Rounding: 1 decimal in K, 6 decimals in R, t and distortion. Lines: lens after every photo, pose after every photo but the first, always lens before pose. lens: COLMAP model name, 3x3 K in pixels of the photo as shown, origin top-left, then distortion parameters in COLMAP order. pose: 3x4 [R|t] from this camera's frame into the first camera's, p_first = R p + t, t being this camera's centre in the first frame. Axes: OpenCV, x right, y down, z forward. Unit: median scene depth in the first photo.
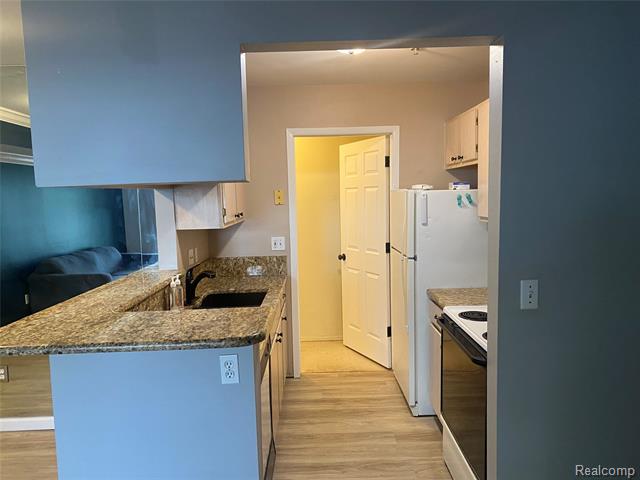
lens RADIAL K [[492.9, 0, 323.9], [0, 492.9, 233.5], [0, 0, 1]] dist [0.017925, -0.022240]
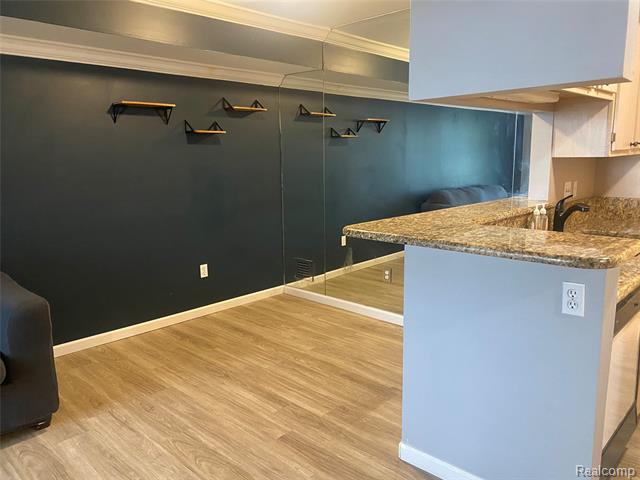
lens RADIAL K [[492.9, 0, 310.8], [0, 492.9, 235.9], [0, 0, 1]] dist [0.017925, -0.022240]
pose [[0.703670, 0.138685, -0.696860, 0.047122], [-0.062211, 0.989025, 0.134010, 0.041956], [0.707798, -0.050947, 0.704576, 0.025653]]
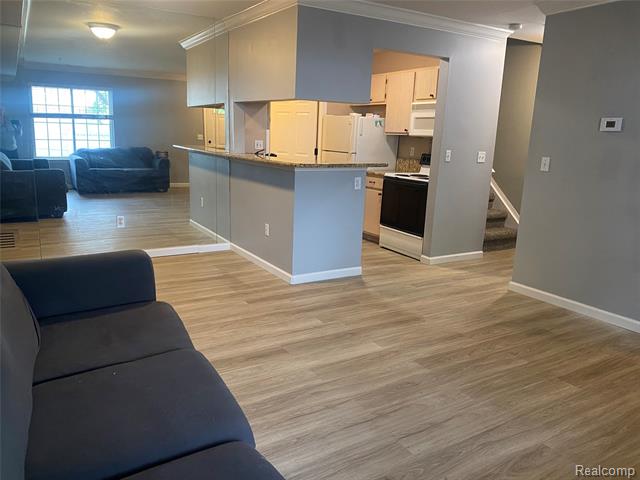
lens RADIAL K [[492.9, 0, 317.7], [0, 492.9, 241.9], [0, 0, 1]] dist [0.017925, -0.022240]
pose [[0.863951, -0.049698, 0.501117, -0.929987], [-0.022391, 0.990343, 0.136818, 0.136019], [-0.503078, -0.129425, 0.854495, -0.592655]]
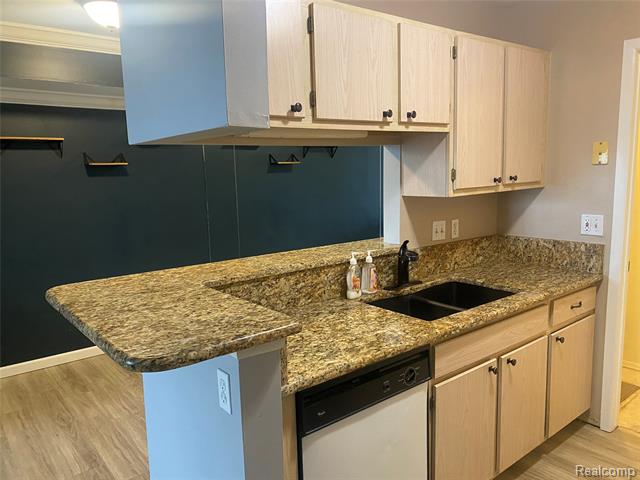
lens RADIAL K [[492.9, 0, 317.6], [0, 492.9, 235.7], [0, 0, 1]] dist [0.017925, -0.022240]
pose [[0.615714, 0.120245, -0.778741, 0.252155], [-0.054202, 0.992410, 0.110383, -0.023317], [0.786104, -0.025755, 0.617558, 0.387764]]
